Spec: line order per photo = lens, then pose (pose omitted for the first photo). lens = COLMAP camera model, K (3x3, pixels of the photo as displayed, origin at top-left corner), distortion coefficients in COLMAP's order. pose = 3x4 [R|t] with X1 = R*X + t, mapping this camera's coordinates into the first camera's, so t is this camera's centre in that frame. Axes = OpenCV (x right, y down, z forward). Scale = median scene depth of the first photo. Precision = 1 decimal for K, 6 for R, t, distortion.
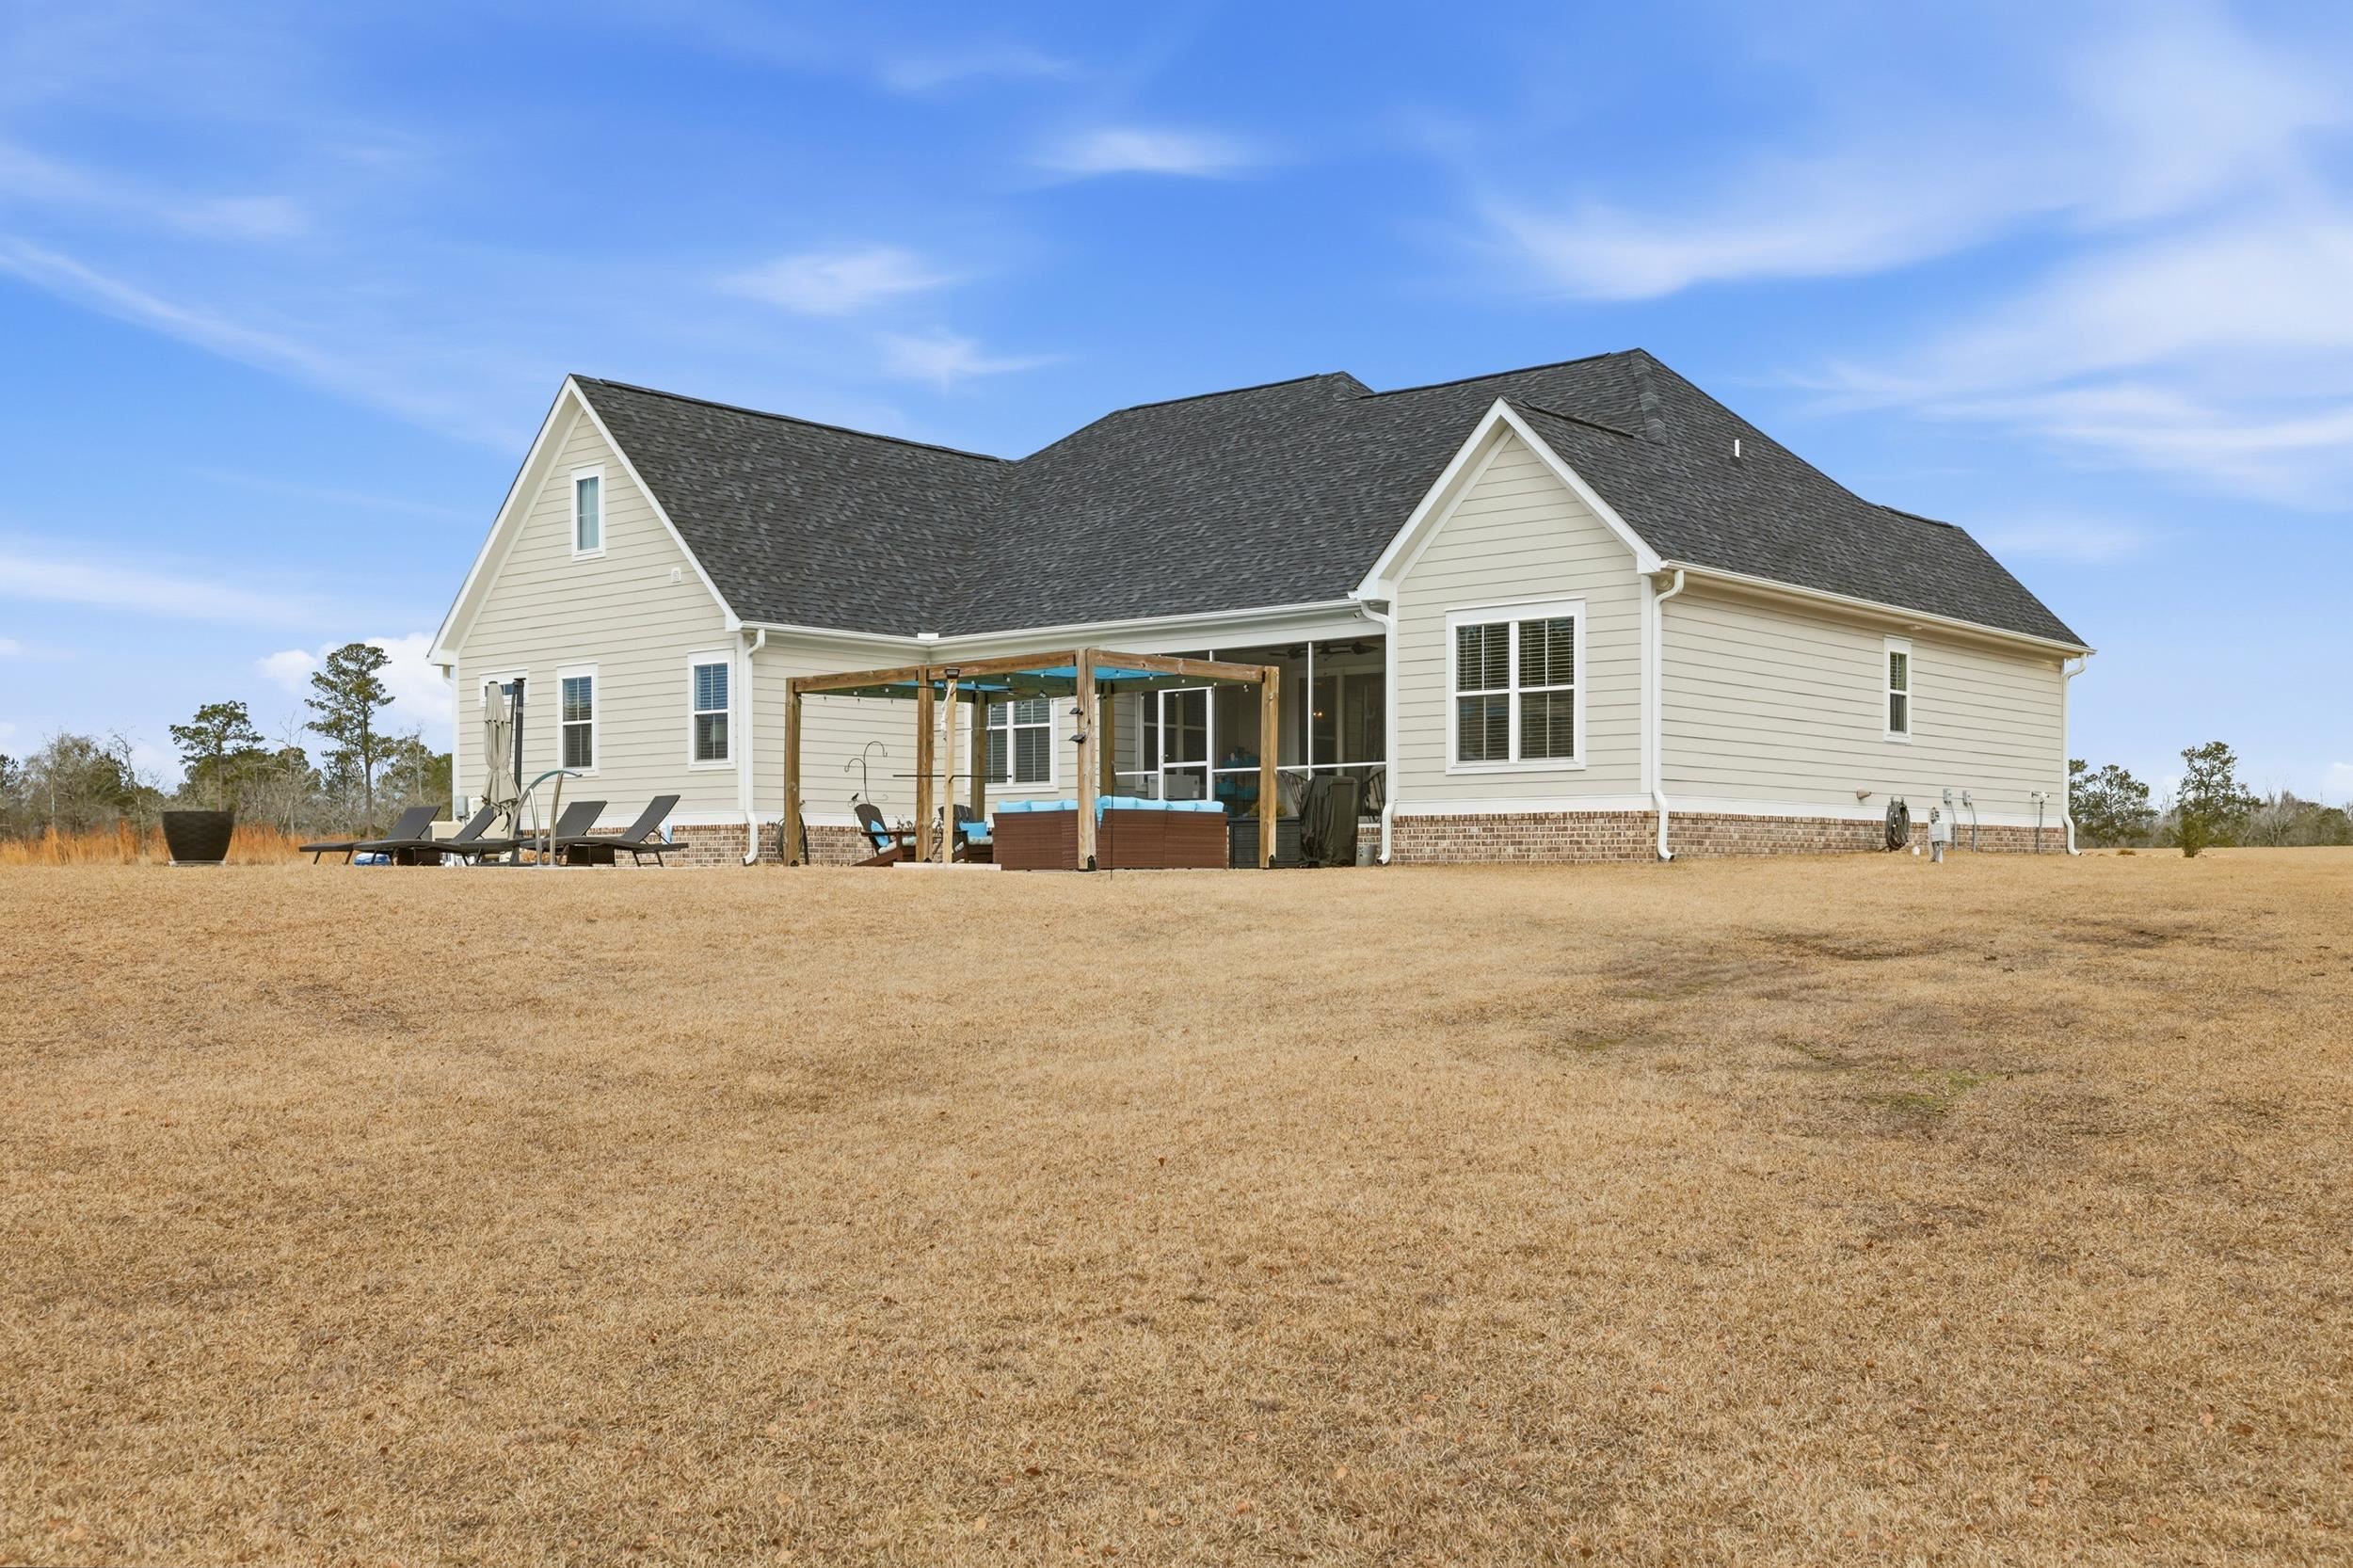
lens RADIAL K [[2227.1, 0, 1175.6], [0, 2227.1, 850.9], [0, 0, 1]] dist [0.048073, 0.002003]
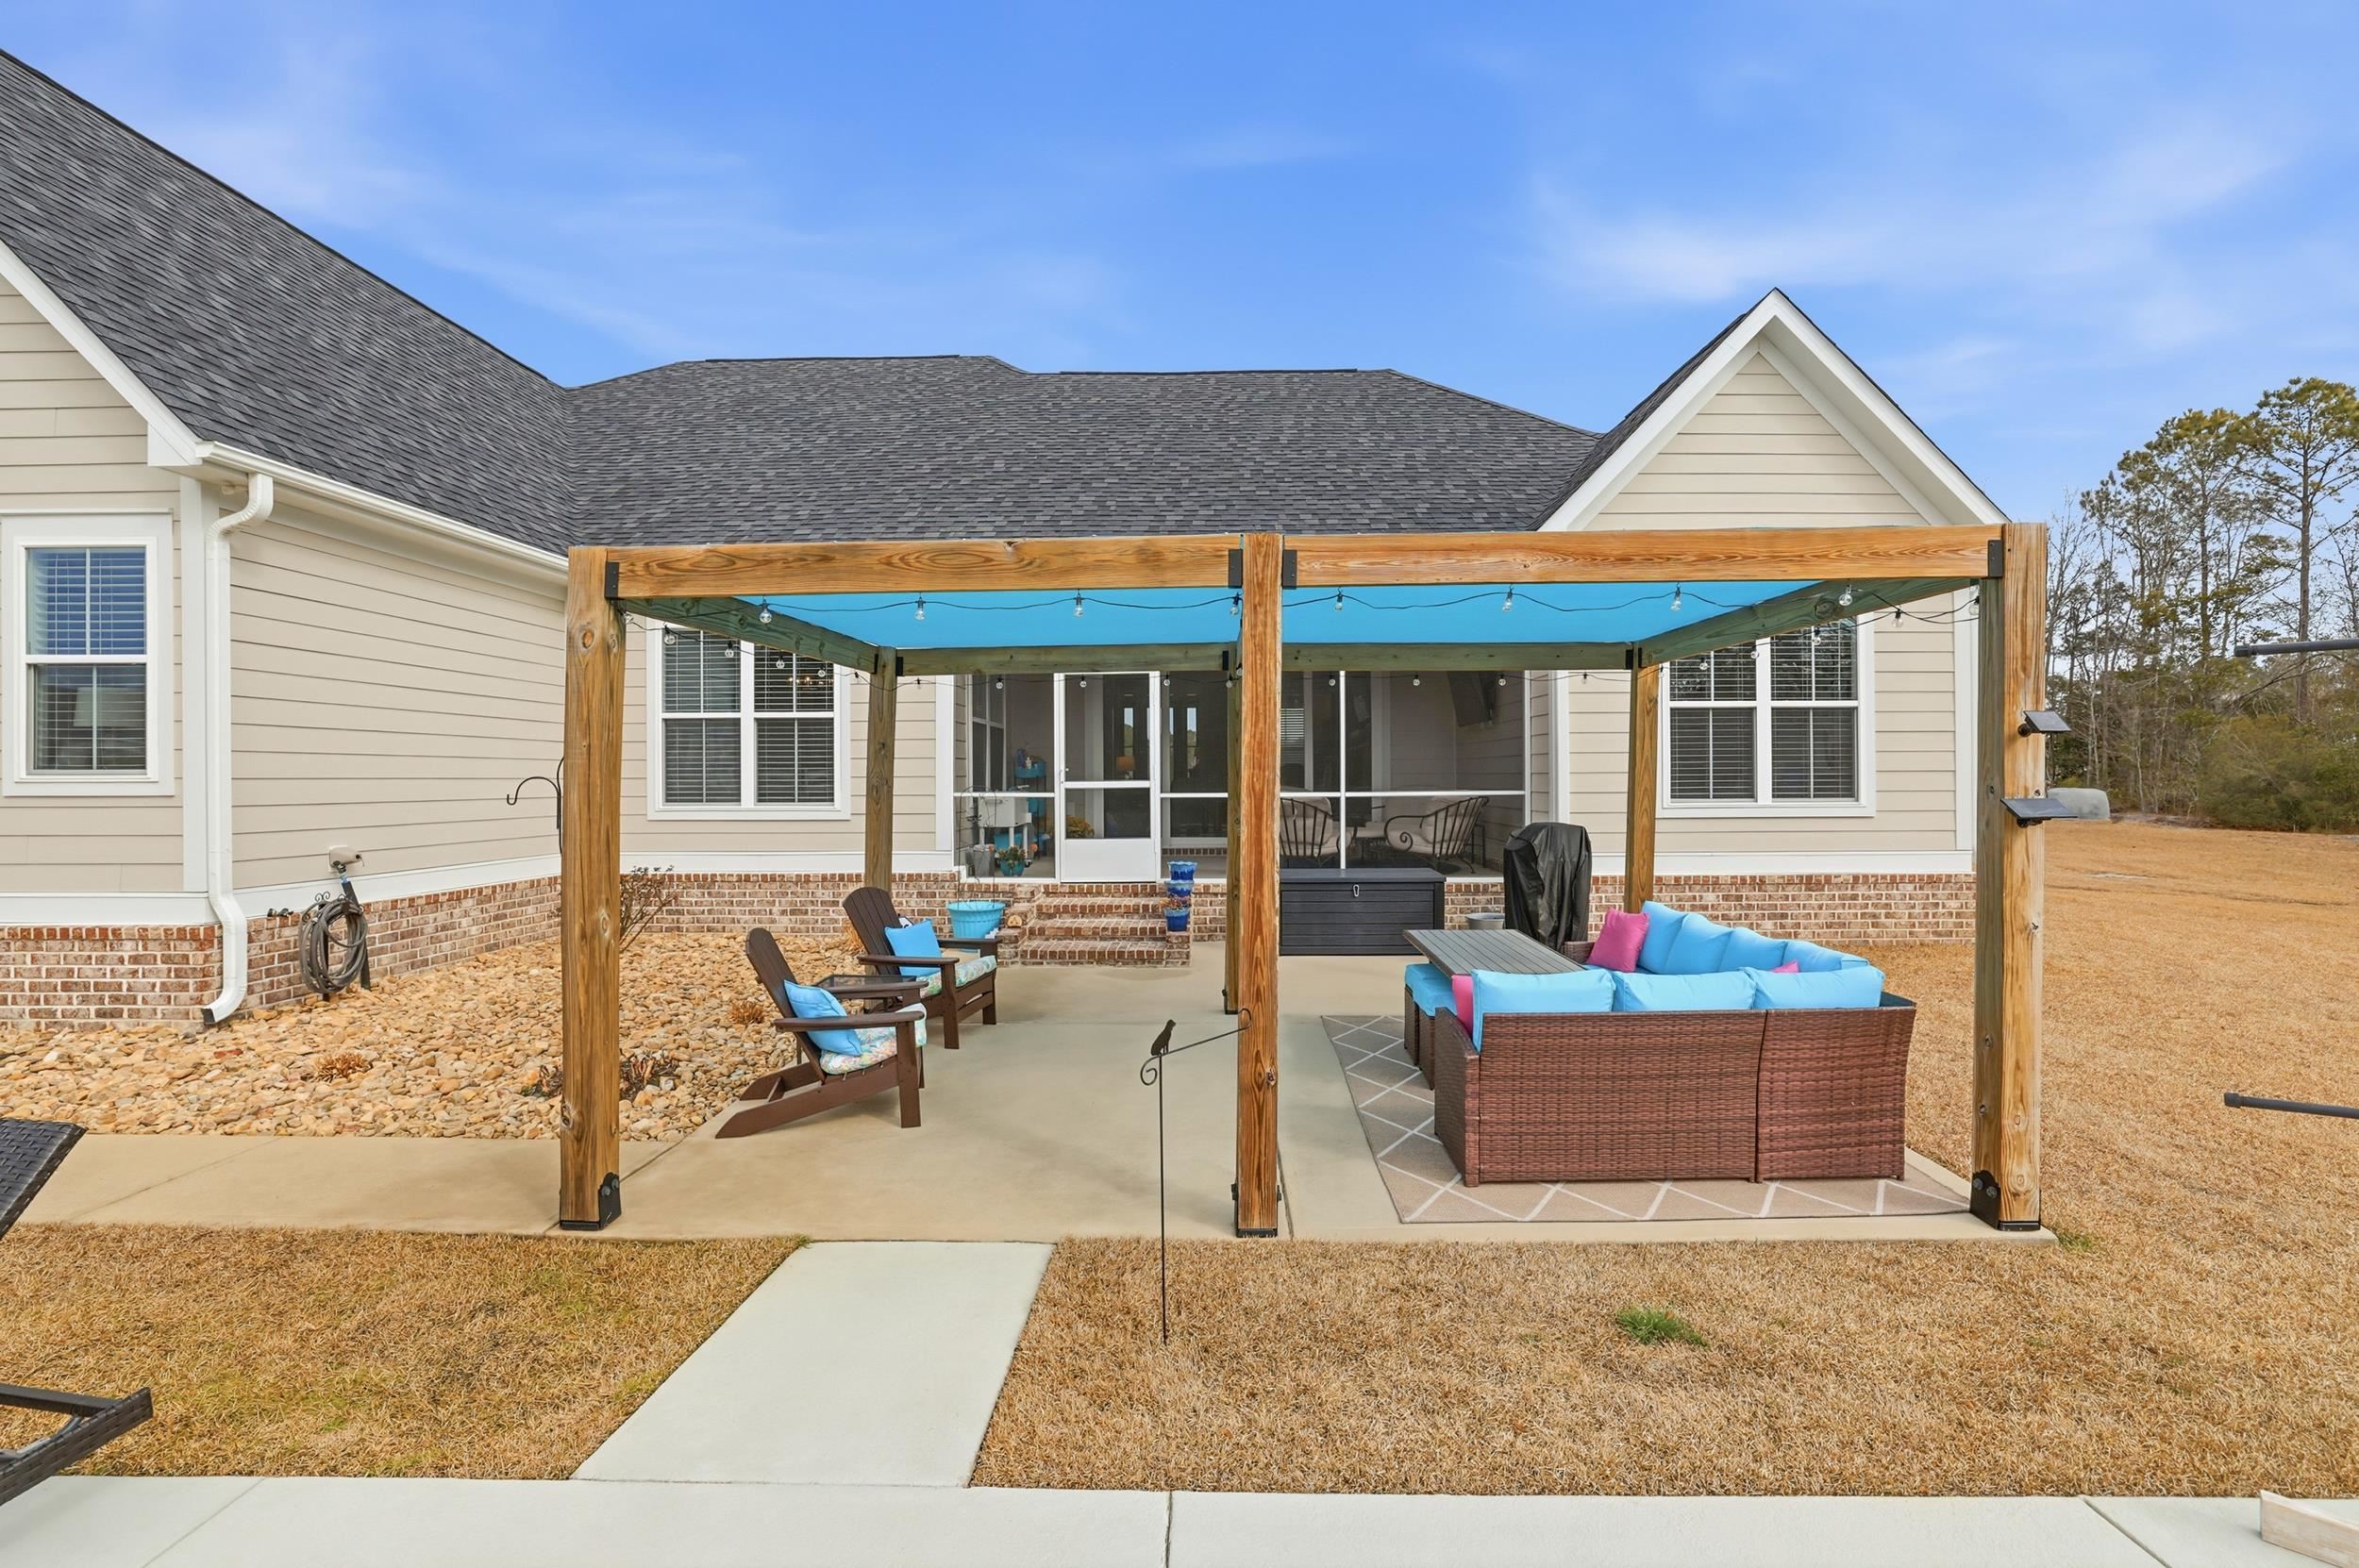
lens RADIAL K [[1024.5, 0, 1207.9], [0, 1024.5, 785.1], [0, 0, 1]] dist [-0.025590, 0.000349]
pose [[0.770454, -0.005190, 0.637474, -0.187995], [-0.002361, 0.999937, 0.010995, -0.046567], [-0.637491, -0.009976, 0.770393, 0.821920]]
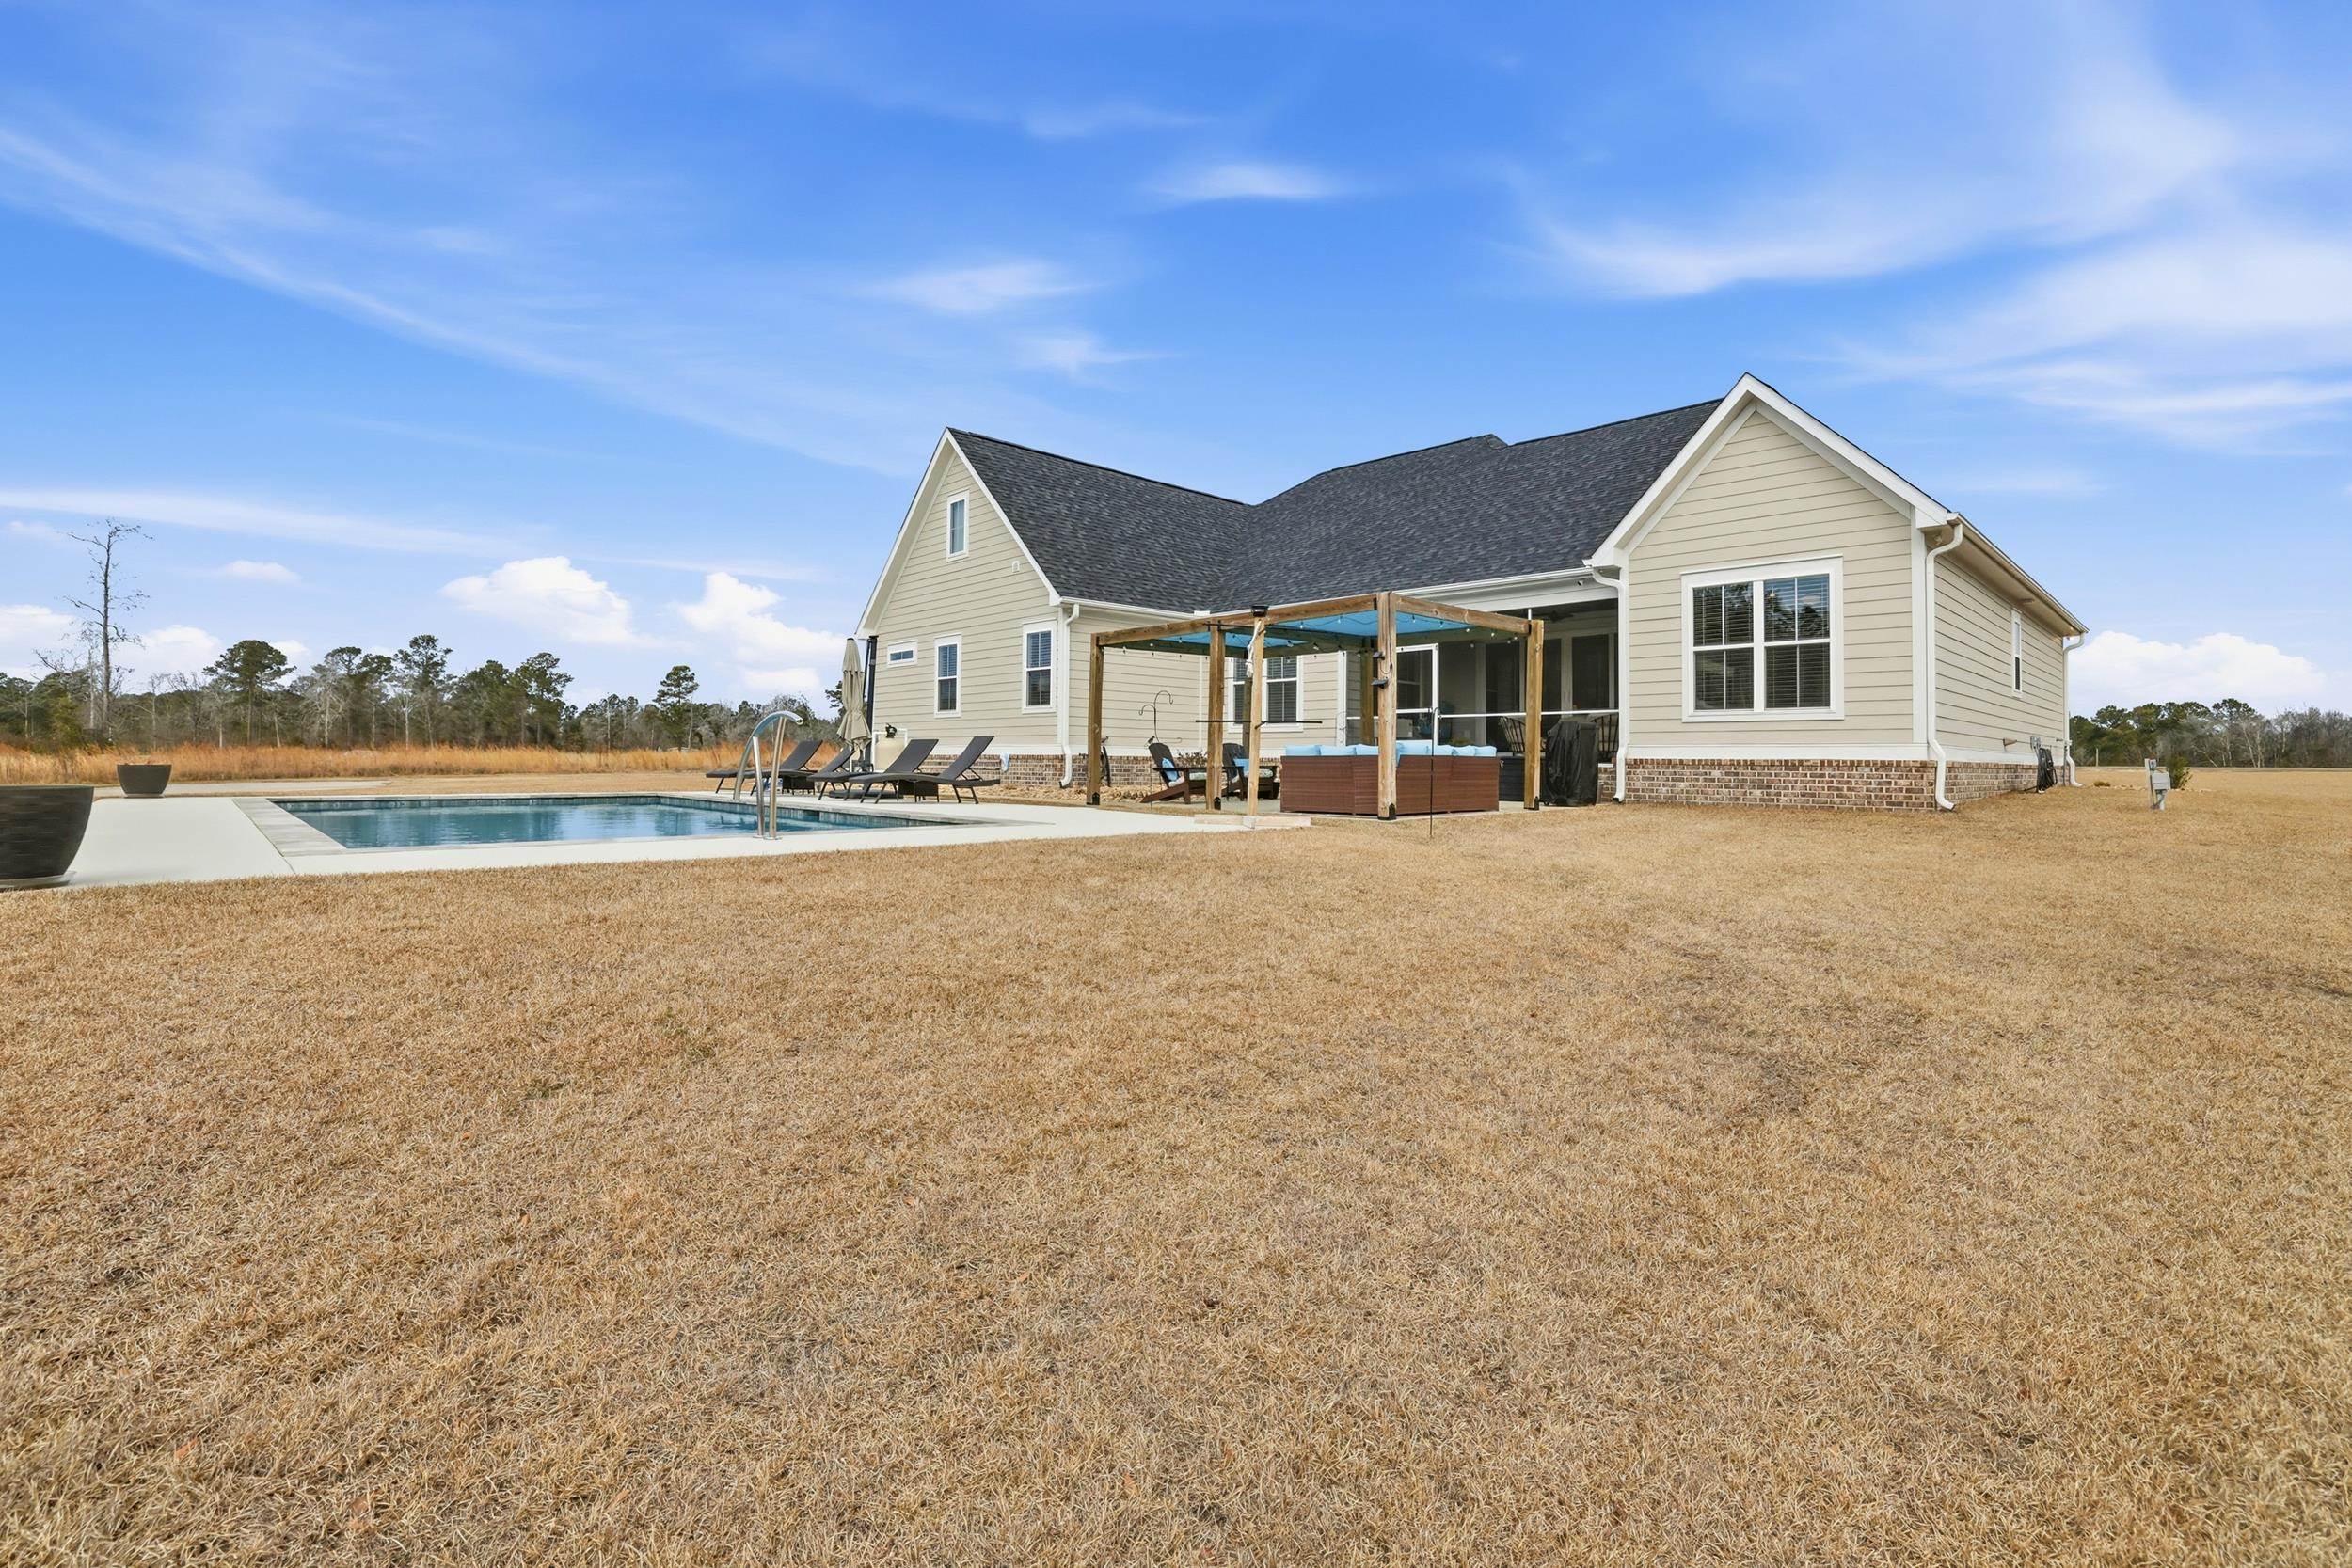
lens RADIAL K [[1039.9, 0, 1186.8], [0, 1039.9, 740.6], [0, 0, 1]] dist [-0.047115, 0.017831]
pose [[0.995357, 0.009815, -0.095746, -0.071779], [-0.010742, 0.999900, -0.009168, -0.017452], [0.095646, 0.010154, 0.995364, 0.460136]]
